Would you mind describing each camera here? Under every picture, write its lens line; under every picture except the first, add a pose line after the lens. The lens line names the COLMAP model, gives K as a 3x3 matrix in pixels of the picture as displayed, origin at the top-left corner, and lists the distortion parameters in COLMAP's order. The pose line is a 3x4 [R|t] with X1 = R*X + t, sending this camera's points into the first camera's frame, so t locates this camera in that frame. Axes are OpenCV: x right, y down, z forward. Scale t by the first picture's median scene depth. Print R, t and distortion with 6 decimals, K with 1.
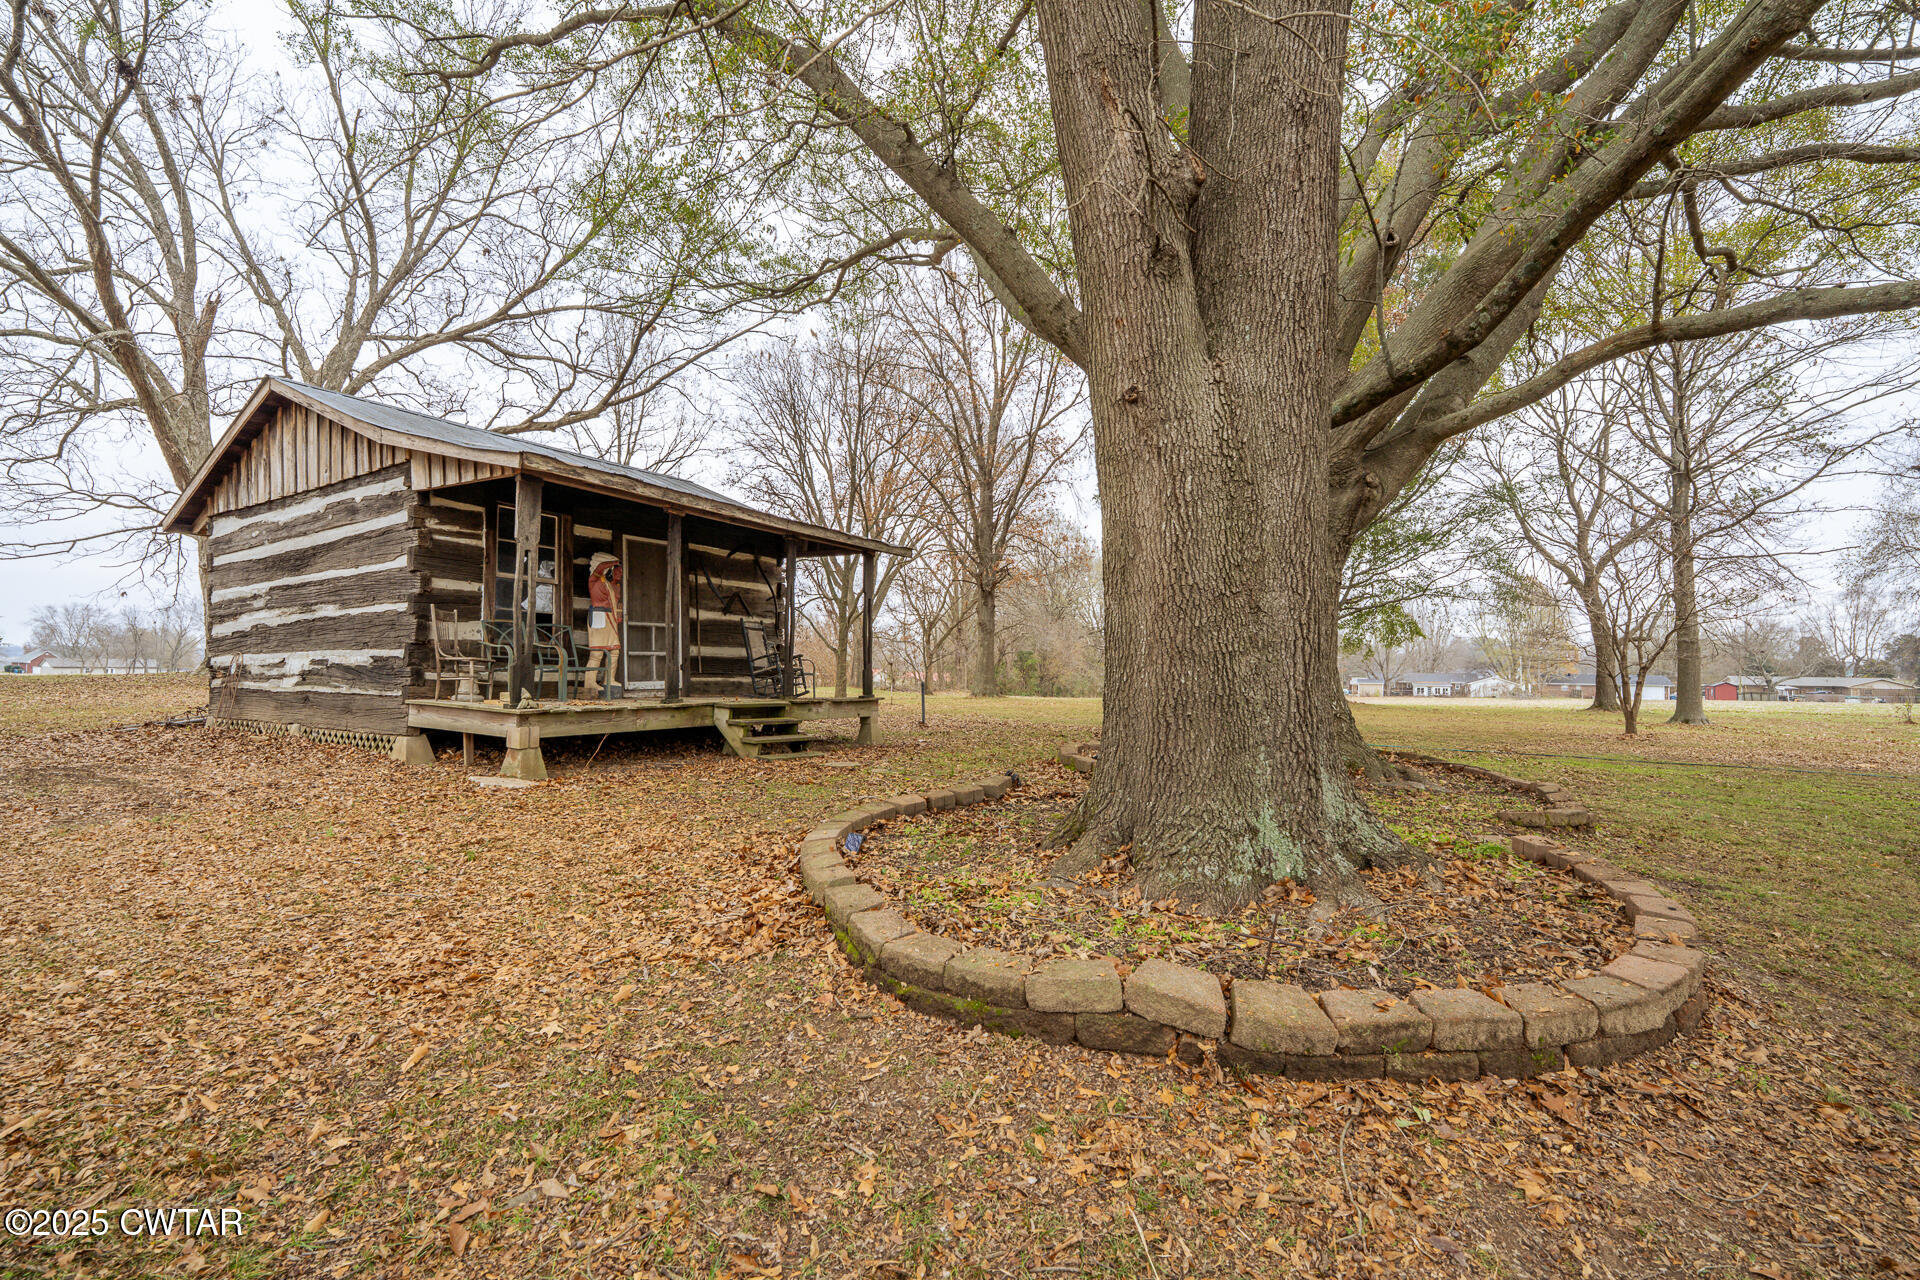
lens RADIAL K [[770.3, 0, 960.0], [0, 770.3, 640.0], [0, 0, 1]] dist [0.001678, -0.000203]
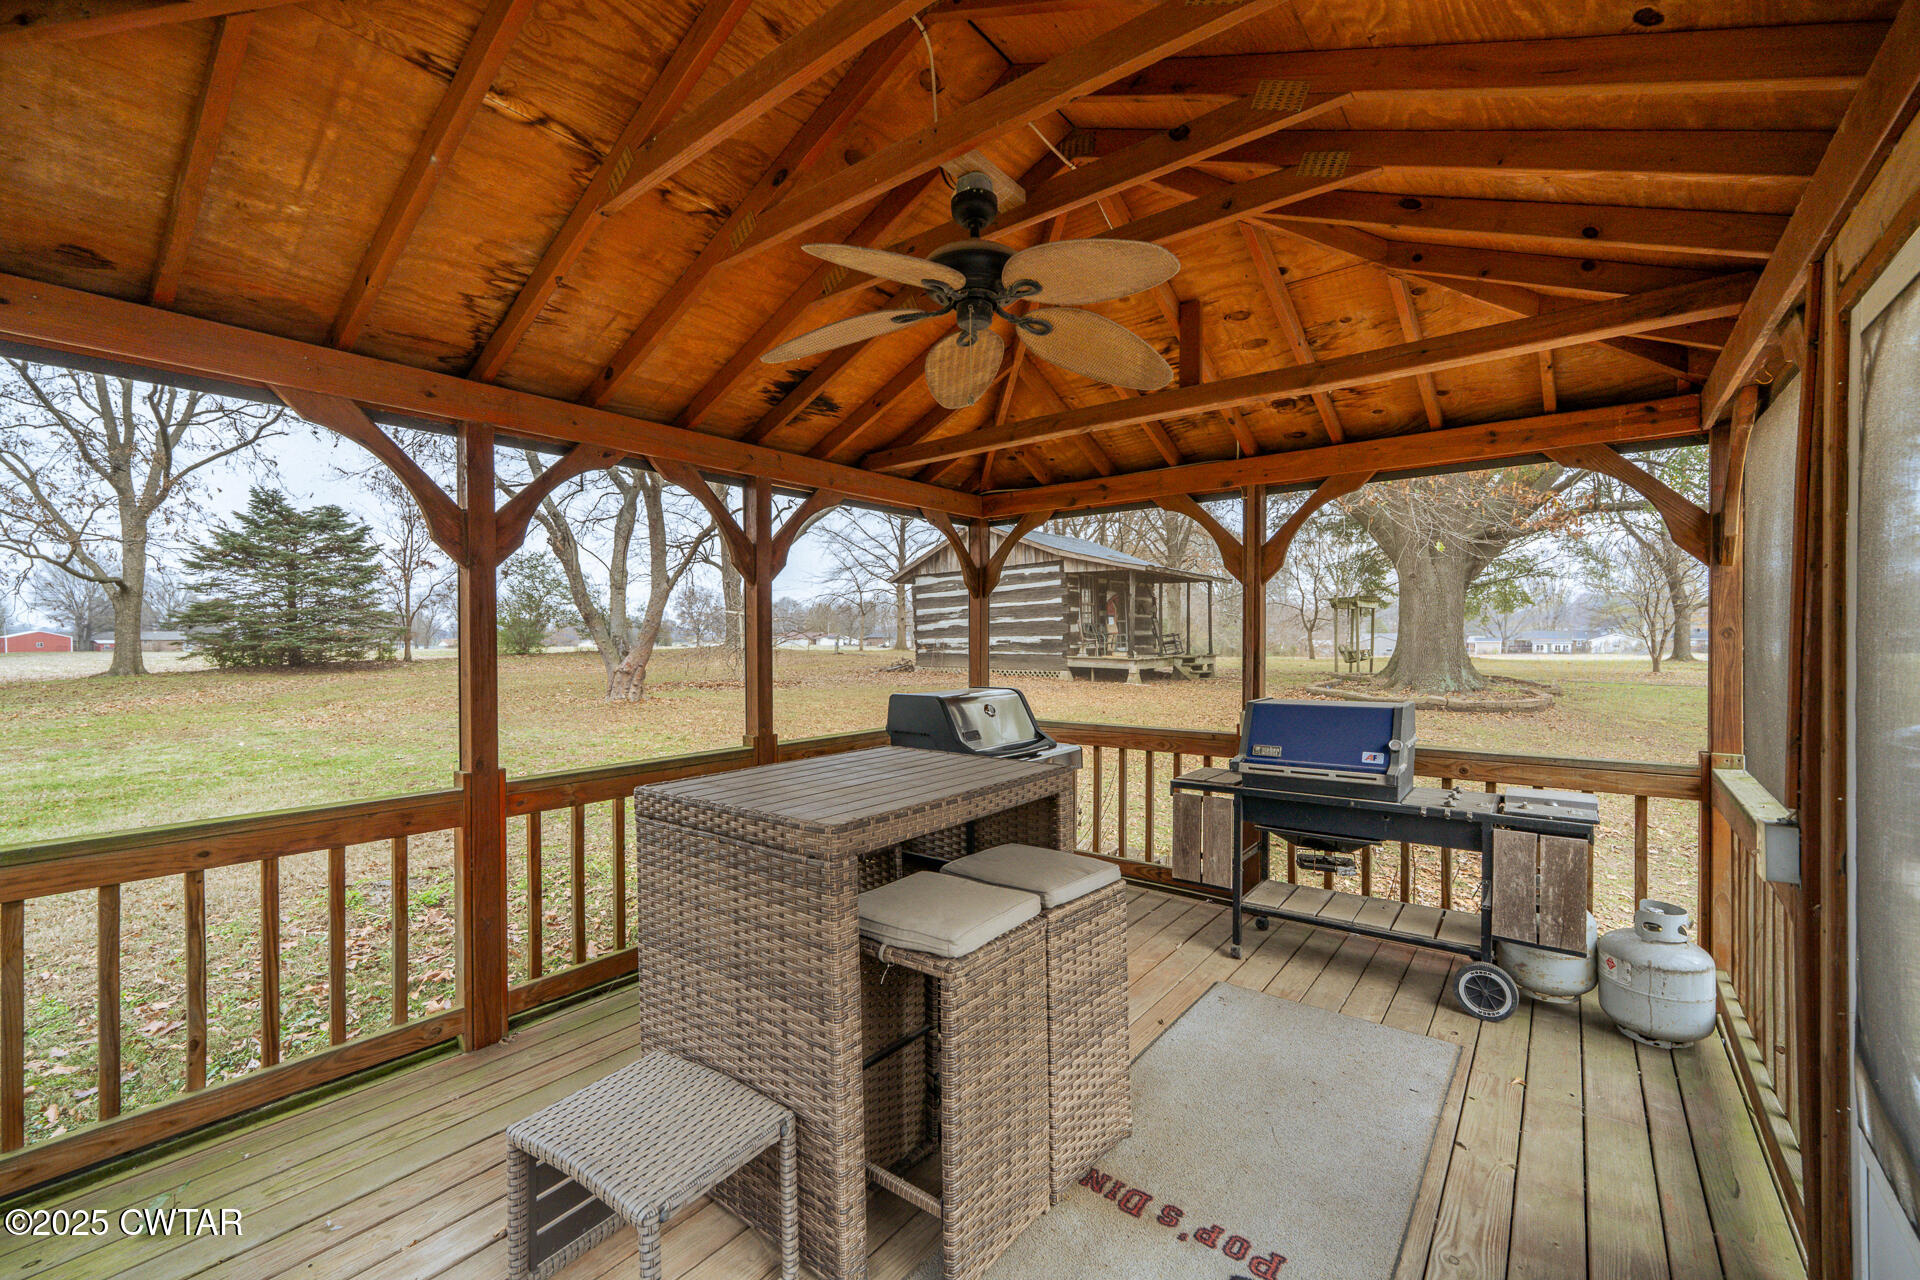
lens RADIAL K [[770.3, 0, 960.0], [0, 770.3, 640.0], [0, 0, 1]] dist [0.001678, -0.000203]
pose [[0.993336, -0.015574, -0.114199, -0.718087], [0.020782, 0.998791, 0.044550, -0.087494], [0.113368, -0.046626, 0.992458, -1.413931]]
